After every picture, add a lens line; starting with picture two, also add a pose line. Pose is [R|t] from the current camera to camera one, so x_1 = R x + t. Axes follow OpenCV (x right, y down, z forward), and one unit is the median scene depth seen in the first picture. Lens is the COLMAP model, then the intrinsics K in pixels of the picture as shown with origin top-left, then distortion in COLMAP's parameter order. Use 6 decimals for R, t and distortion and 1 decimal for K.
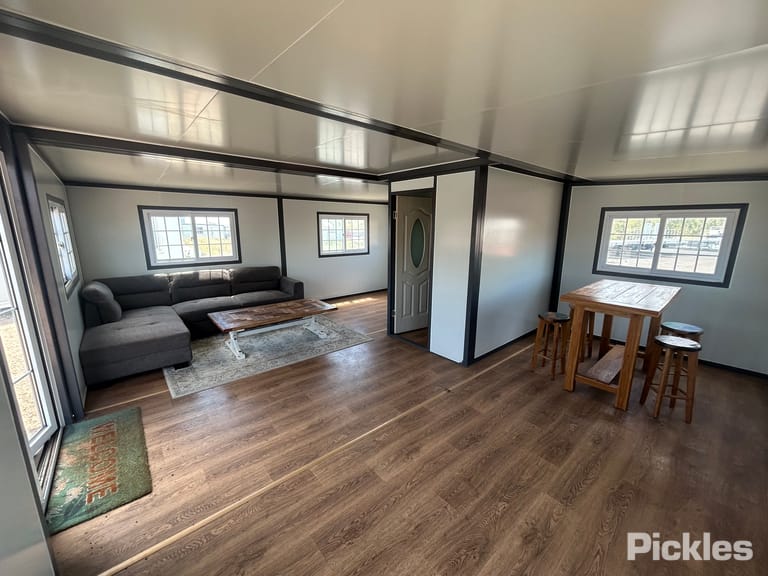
lens RADIAL K [[307.0, 0, 383.6], [0, 307.0, 292.9], [0, 0, 1]] dist [0.002919, 0.000139]
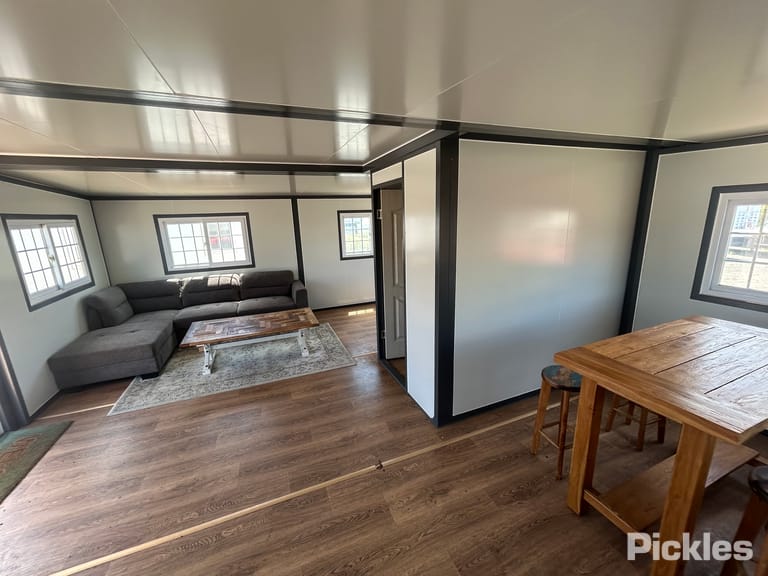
lens RADIAL K [[315.0, 0, 395.2], [0, 315.0, 288.7], [0, 0, 1]] dist [-0.003095, 0.000132]
pose [[0.953077, 0.030815, -0.301155, 0.292101], [-0.028981, 0.999524, 0.010557, -0.058867], [0.301337, -0.001333, 0.953517, 0.199039]]
